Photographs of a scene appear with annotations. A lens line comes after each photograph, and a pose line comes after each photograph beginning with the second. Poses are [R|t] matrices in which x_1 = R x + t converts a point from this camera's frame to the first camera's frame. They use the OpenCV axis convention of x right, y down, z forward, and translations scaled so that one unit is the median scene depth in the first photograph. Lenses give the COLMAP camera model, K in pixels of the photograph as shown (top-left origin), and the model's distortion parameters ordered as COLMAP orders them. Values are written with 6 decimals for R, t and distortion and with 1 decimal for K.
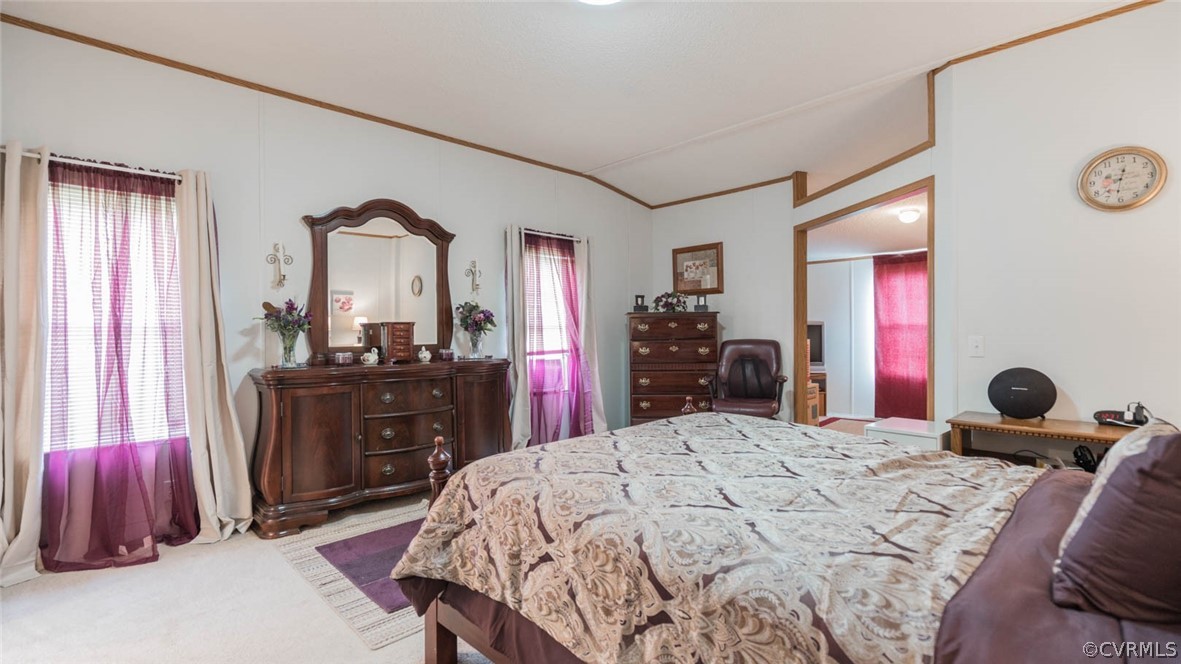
lens RADIAL K [[530.0, 0, 589.4], [0, 530.0, 330.5], [0, 0, 1]] dist [0.002174, 0.000415]
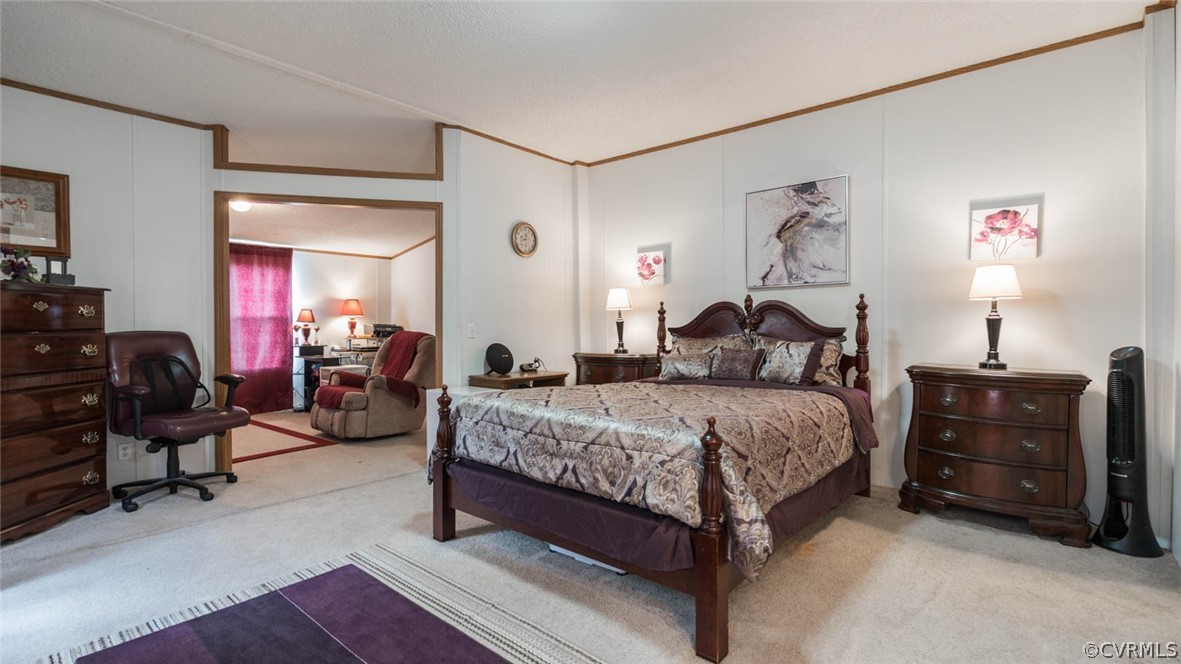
lens RADIAL K [[530.0, 0, 589.4], [0, 530.0, 330.5], [0, 0, 1]] dist [0.002174, 0.000415]
pose [[-0.080330, -0.012007, 0.996696, -0.475662], [-0.000448, 0.999928, 0.012010, 0.008389], [-0.996768, 0.000519, -0.080329, 0.493795]]
